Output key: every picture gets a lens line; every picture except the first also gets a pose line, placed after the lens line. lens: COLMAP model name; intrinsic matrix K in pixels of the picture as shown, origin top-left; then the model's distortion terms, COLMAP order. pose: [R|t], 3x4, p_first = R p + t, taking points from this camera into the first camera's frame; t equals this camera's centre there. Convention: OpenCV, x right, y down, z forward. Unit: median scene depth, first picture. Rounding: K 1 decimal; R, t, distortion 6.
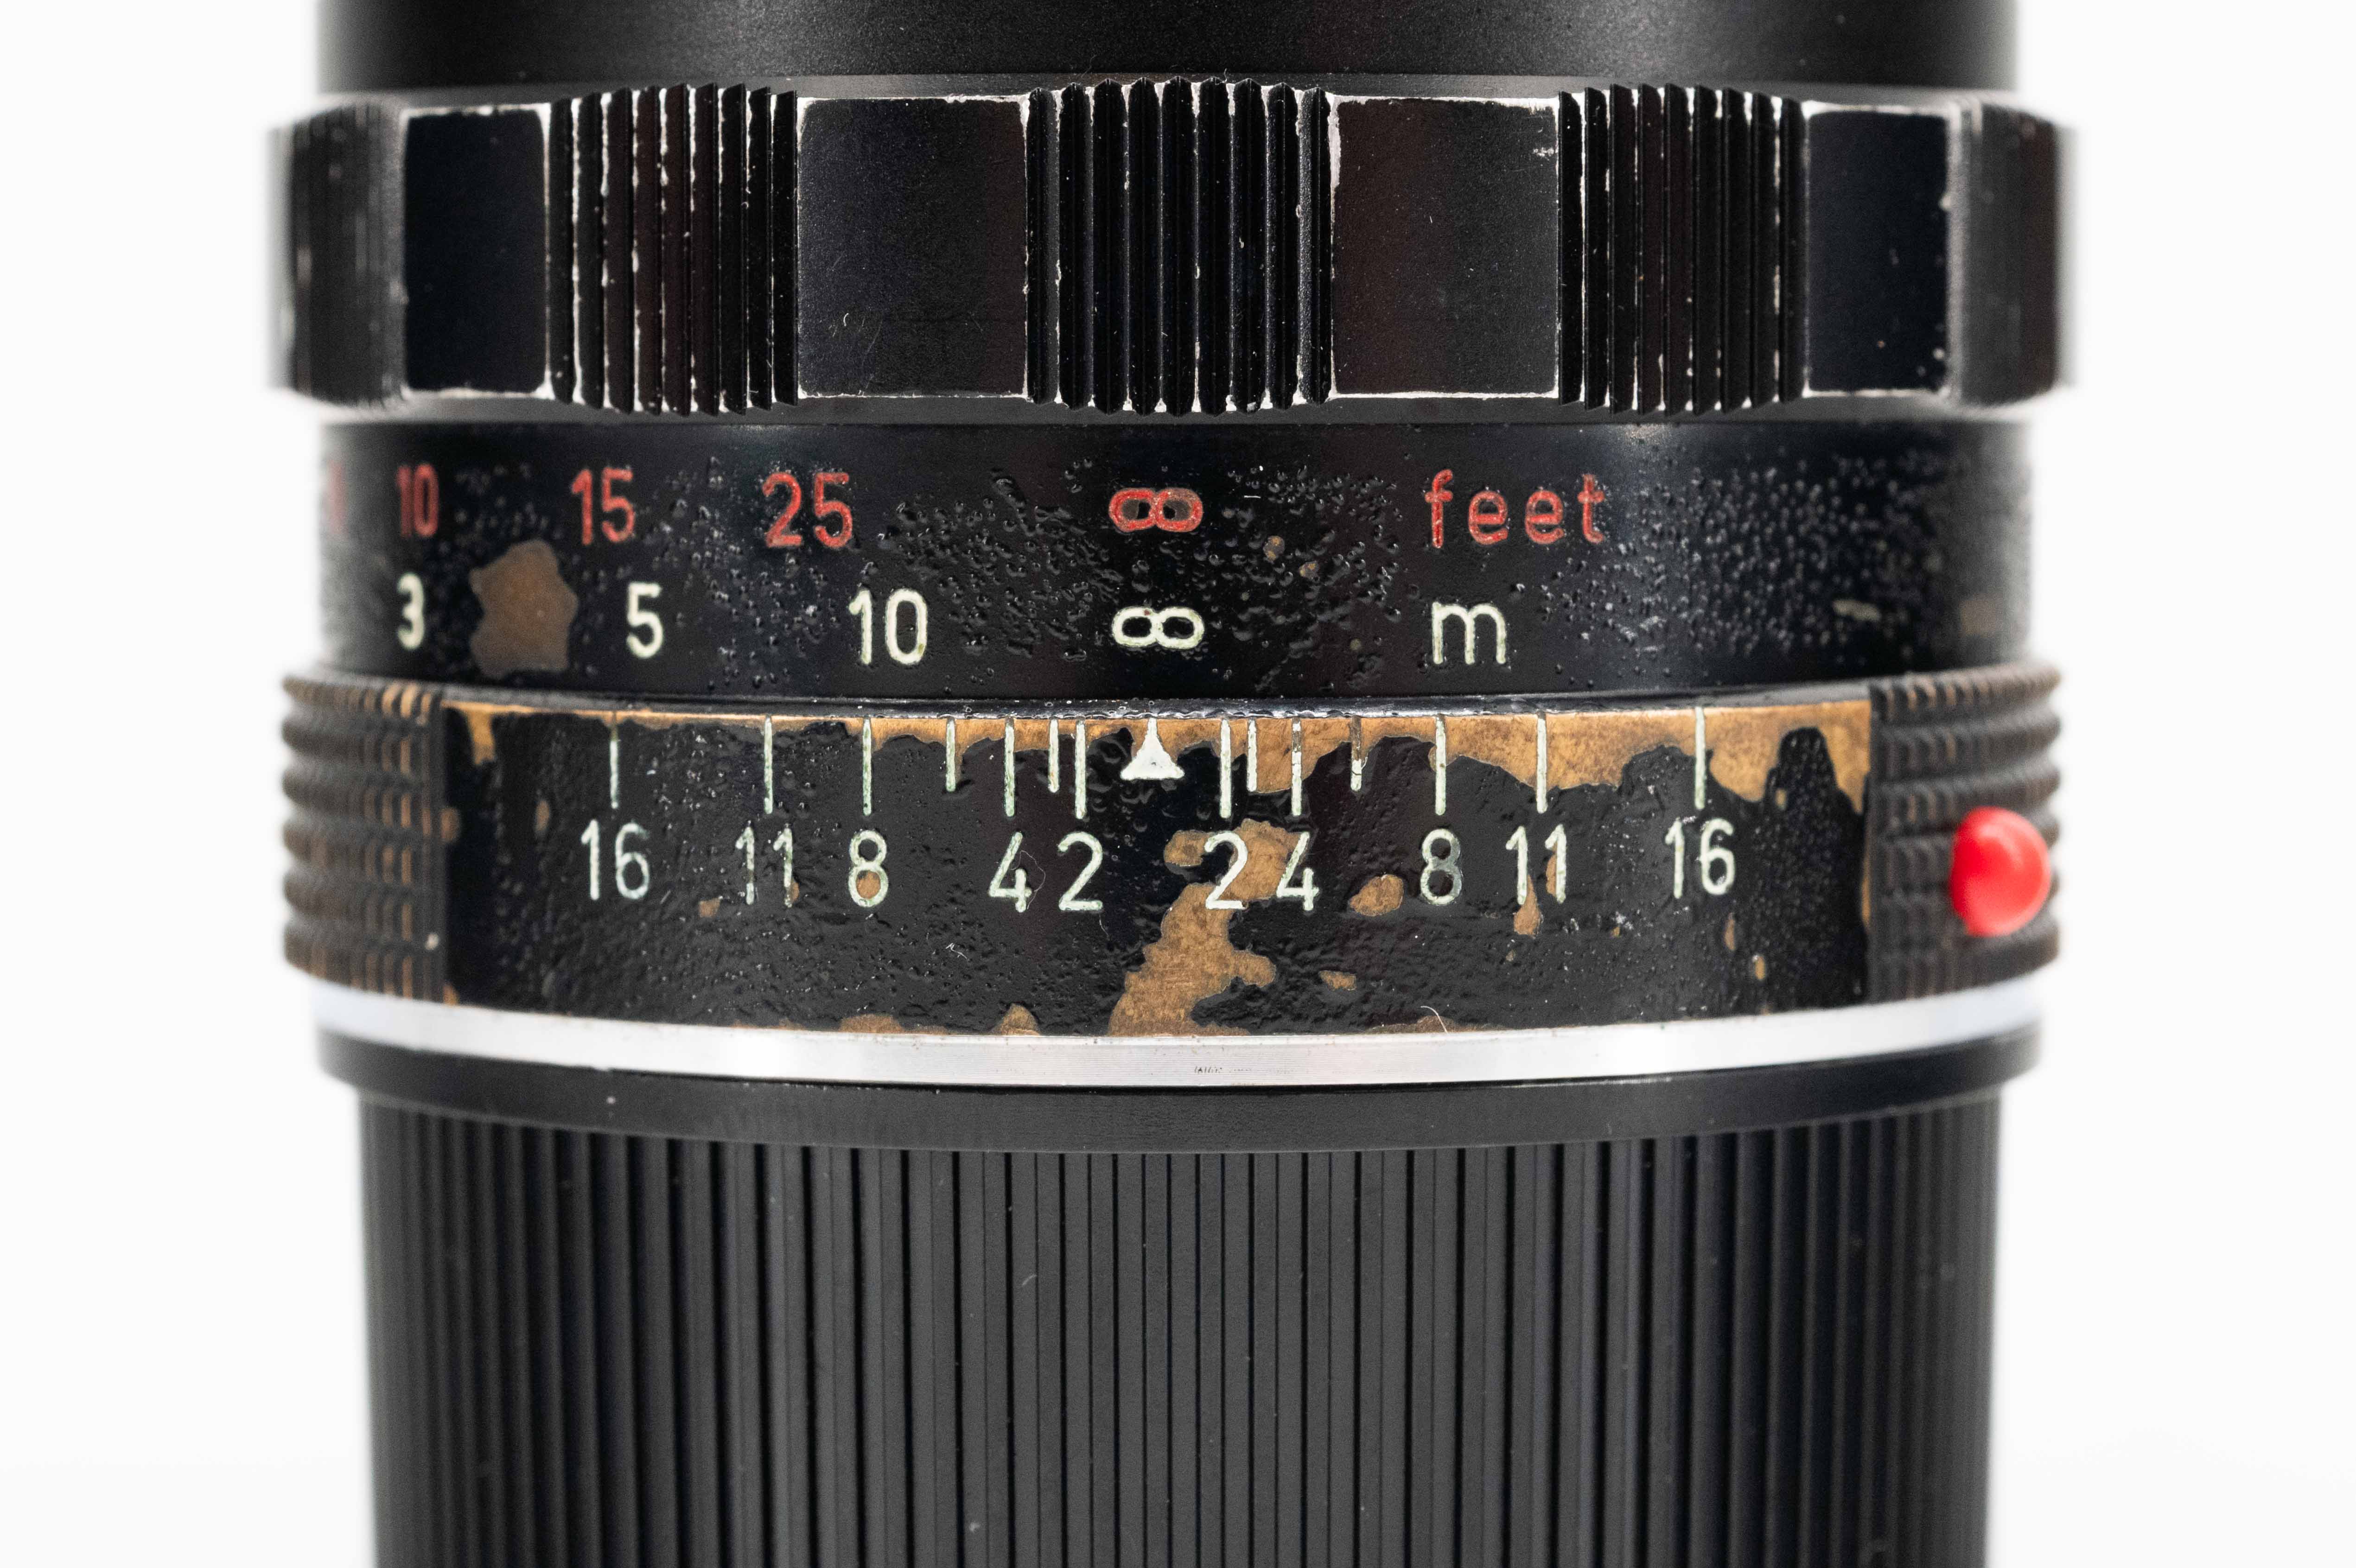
lens RADIAL K [[5944.4, 0, 1178.0], [0, 5944.4, 784.0], [0, 0, 1]] dist [-0.070548, 0.607948]
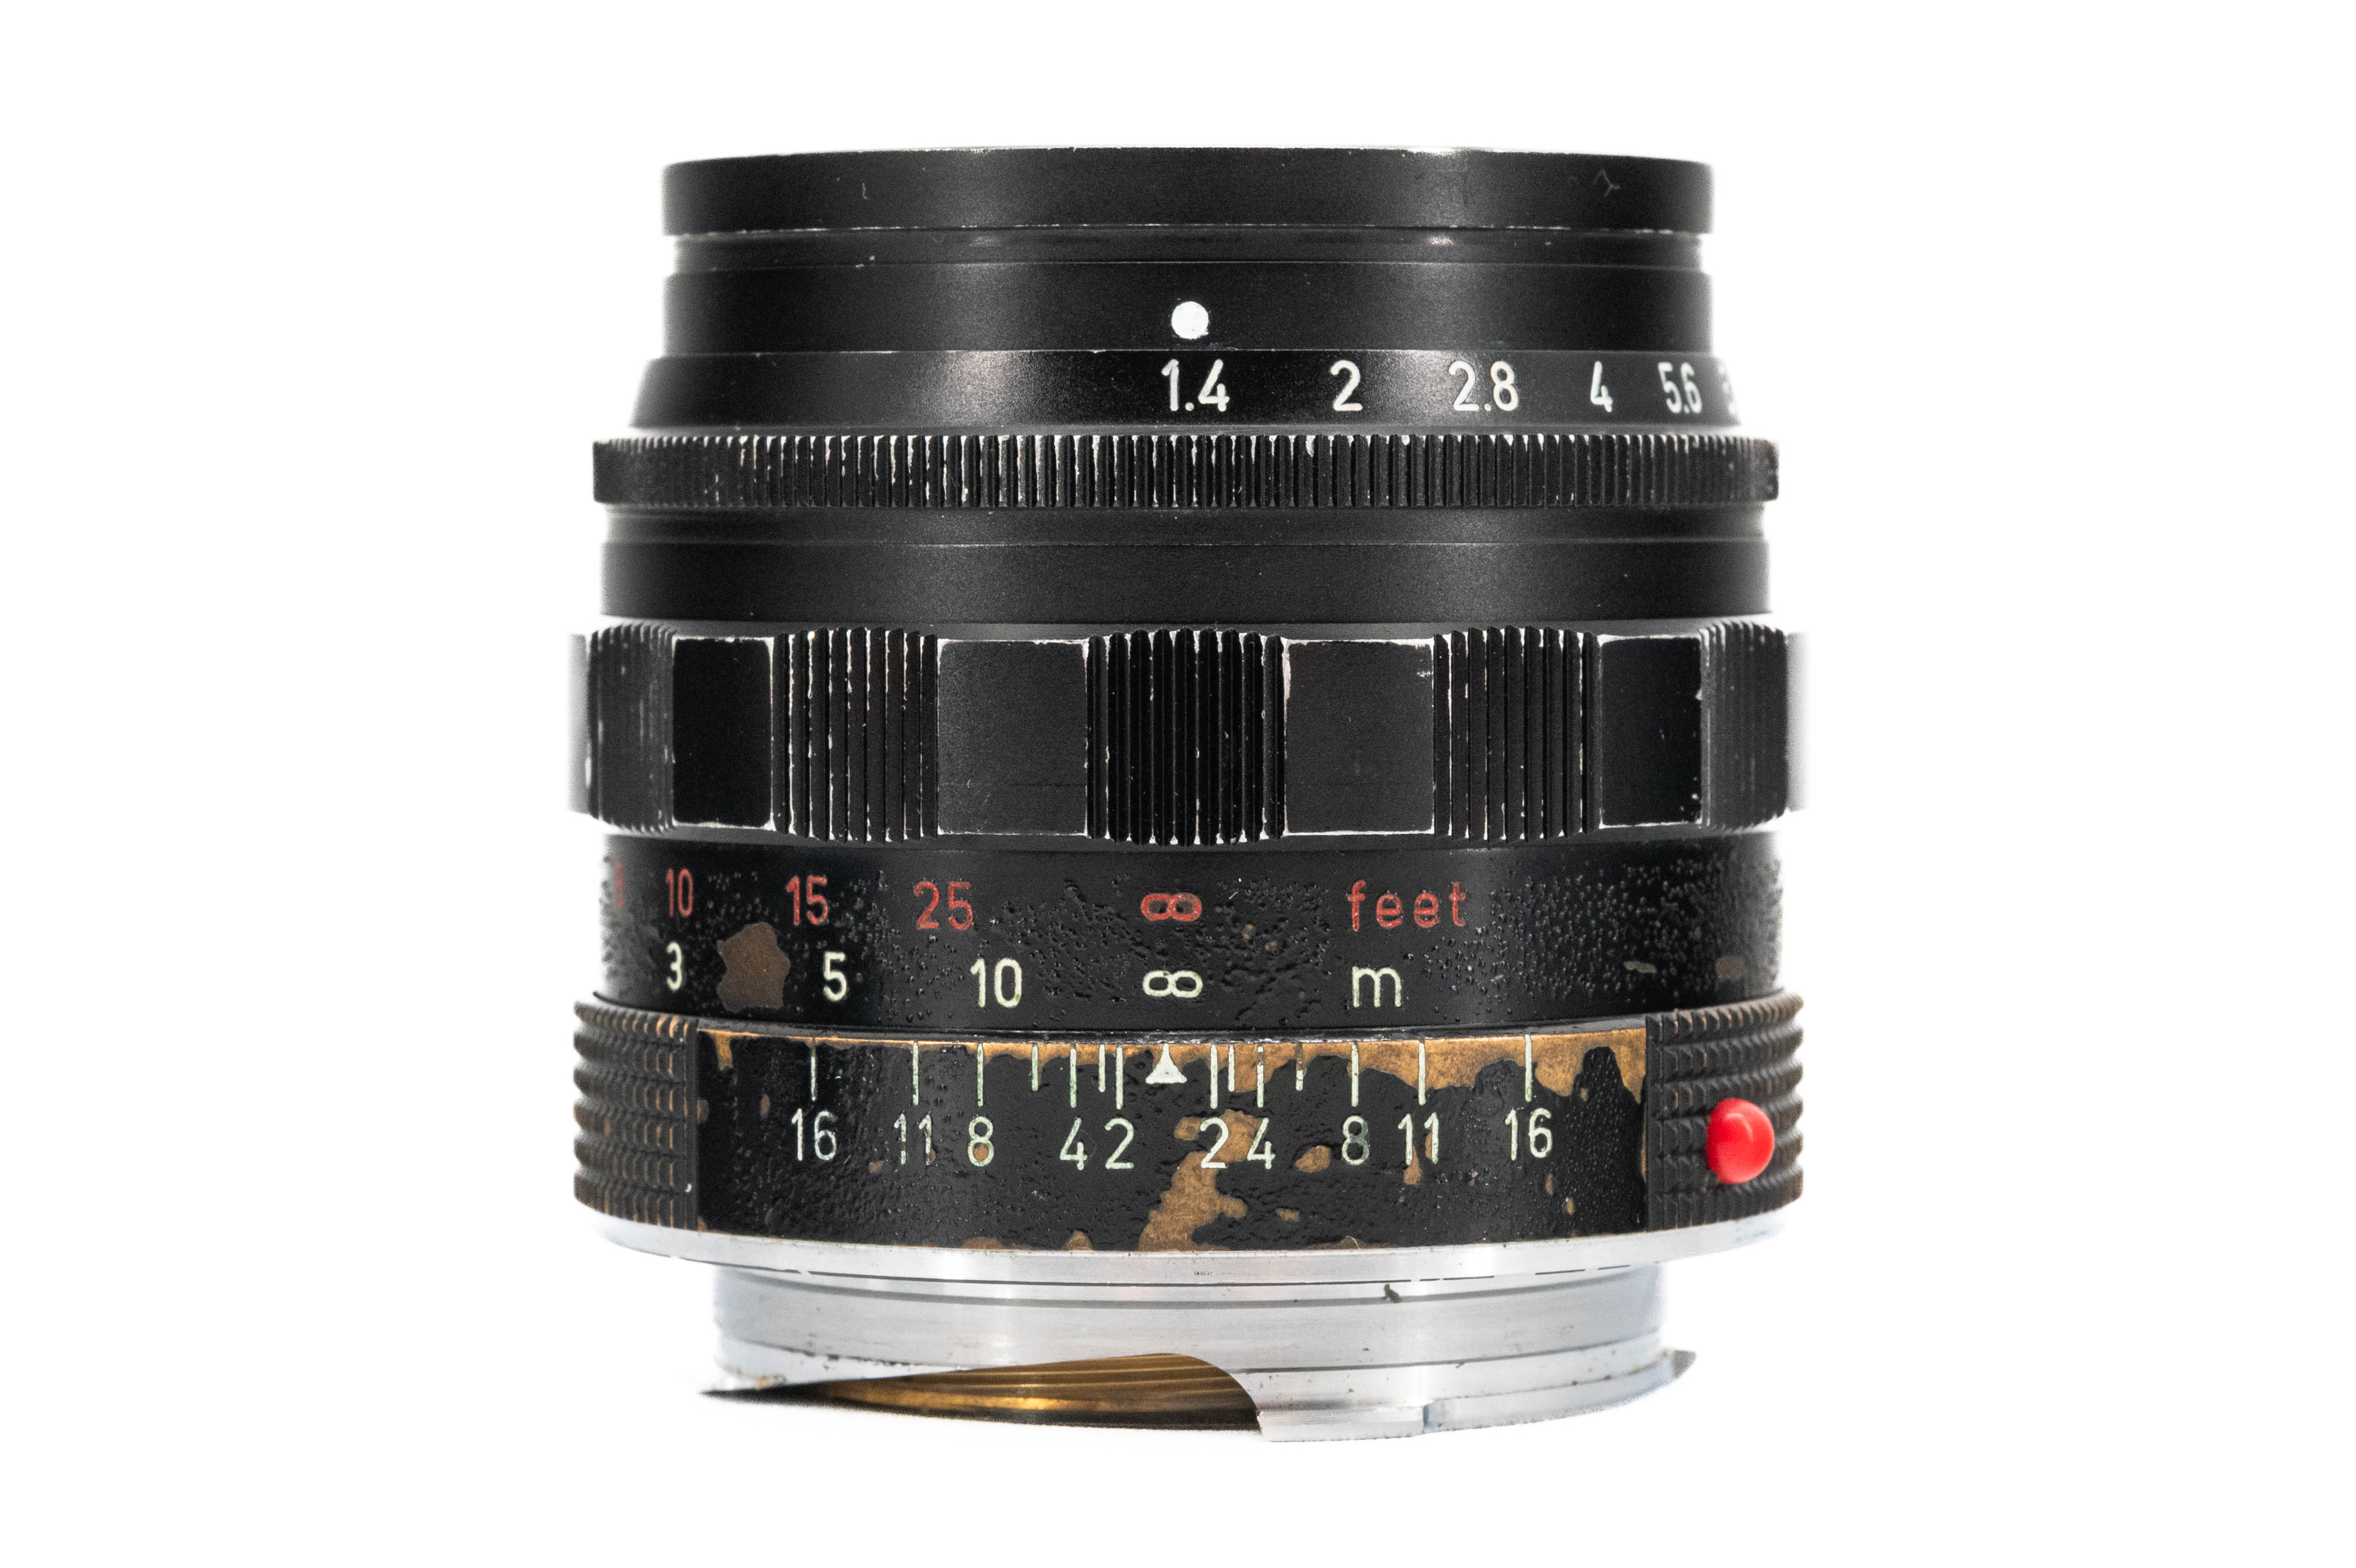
lens RADIAL K [[5944.6, 0, 1178.0], [0, 5944.6, 784.0], [0, 0, 1]] dist [-0.070548, 0.607948]
pose [[0.999930, -0.000901, -0.011775, 0.015918], [0.000454, 0.999279, -0.037957, -0.019462], [0.011800, 0.037950, 0.999210, -0.525879]]
